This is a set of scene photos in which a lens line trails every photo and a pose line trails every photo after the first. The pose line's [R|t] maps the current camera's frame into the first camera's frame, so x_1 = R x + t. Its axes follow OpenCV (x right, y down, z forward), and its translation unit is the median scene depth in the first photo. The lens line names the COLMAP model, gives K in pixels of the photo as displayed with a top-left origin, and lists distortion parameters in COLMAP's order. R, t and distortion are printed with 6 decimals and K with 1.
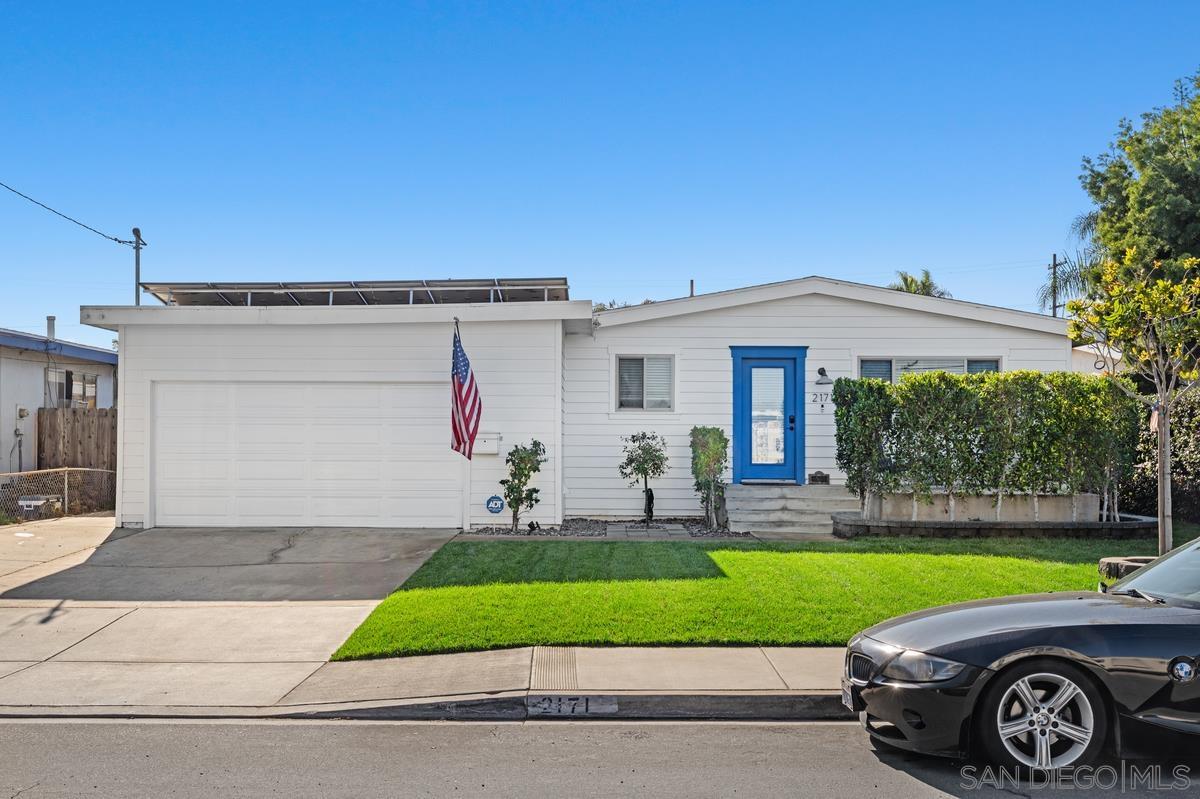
lens RADIAL K [[1218.7, 0, 599.1], [0, 1218.7, 425.1], [0, 0, 1]] dist [0.000812, -0.016643]
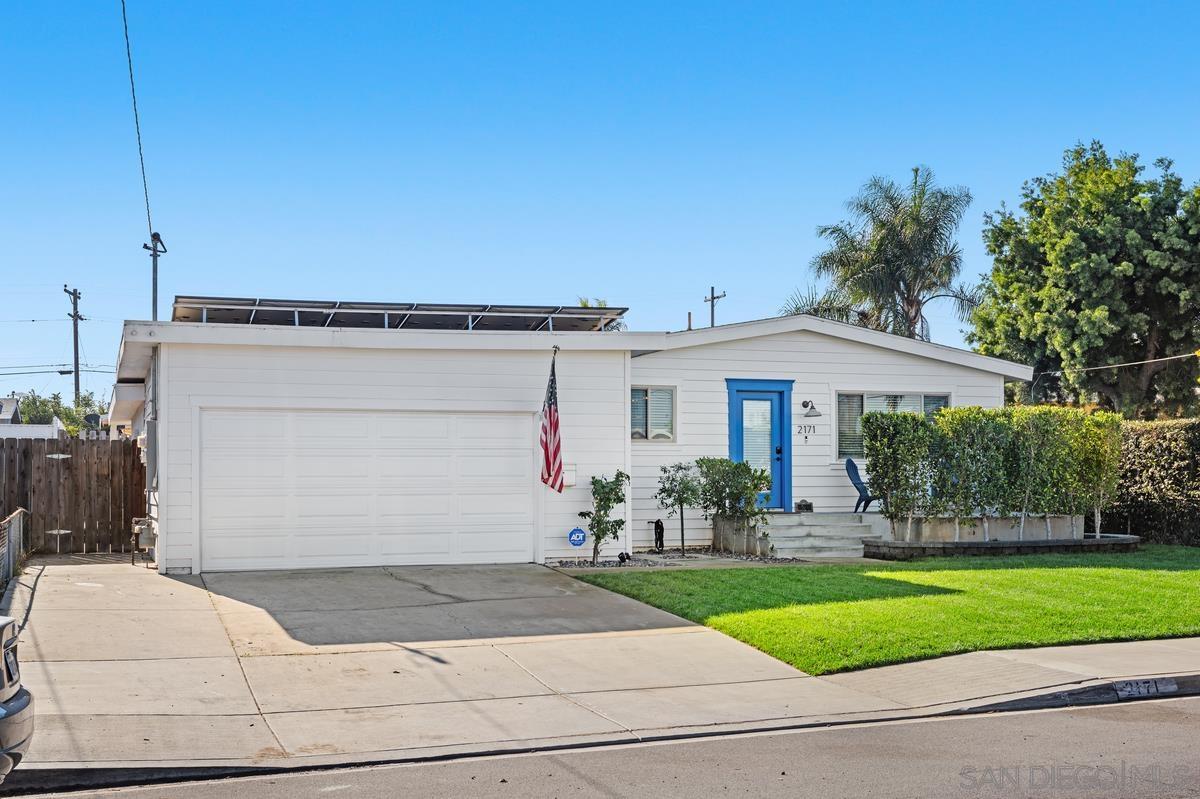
lens RADIAL K [[1340.0, 0, 601.1], [0, 1340.0, 473.4], [0, 0, 1]] dist [-0.012538, 0.000965]
pose [[0.935106, -0.006941, 0.354300, -0.438050], [0.002914, 0.999925, 0.011898, 0.001026], [-0.354356, -0.010093, 0.935056, -0.015966]]
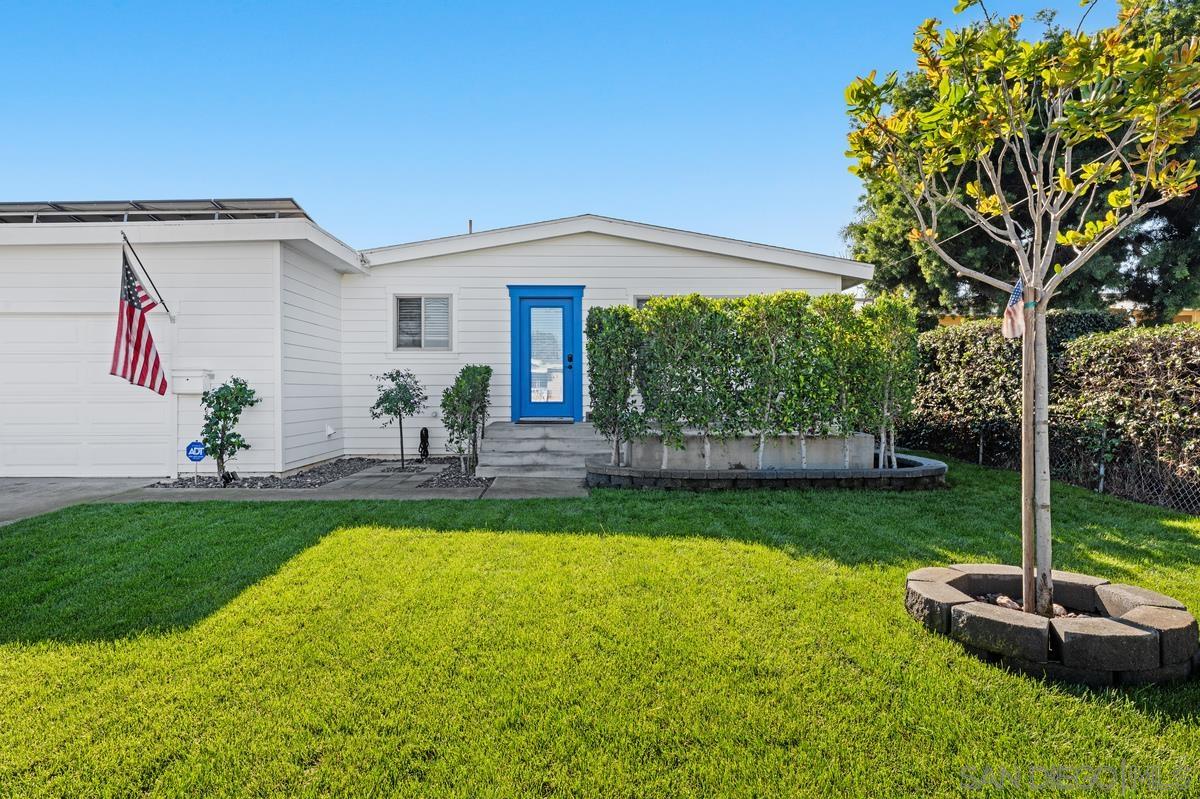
lens RADIAL K [[691.3, 0, 602.3], [0, 691.3, 391.2], [0, 0, 1]] dist [0.001064, -0.000146]
pose [[0.998991, -0.005995, 0.044502, 0.179751], [0.005172, 0.999814, 0.018594, 0.013736], [-0.044605, -0.018345, 0.998836, 0.477935]]
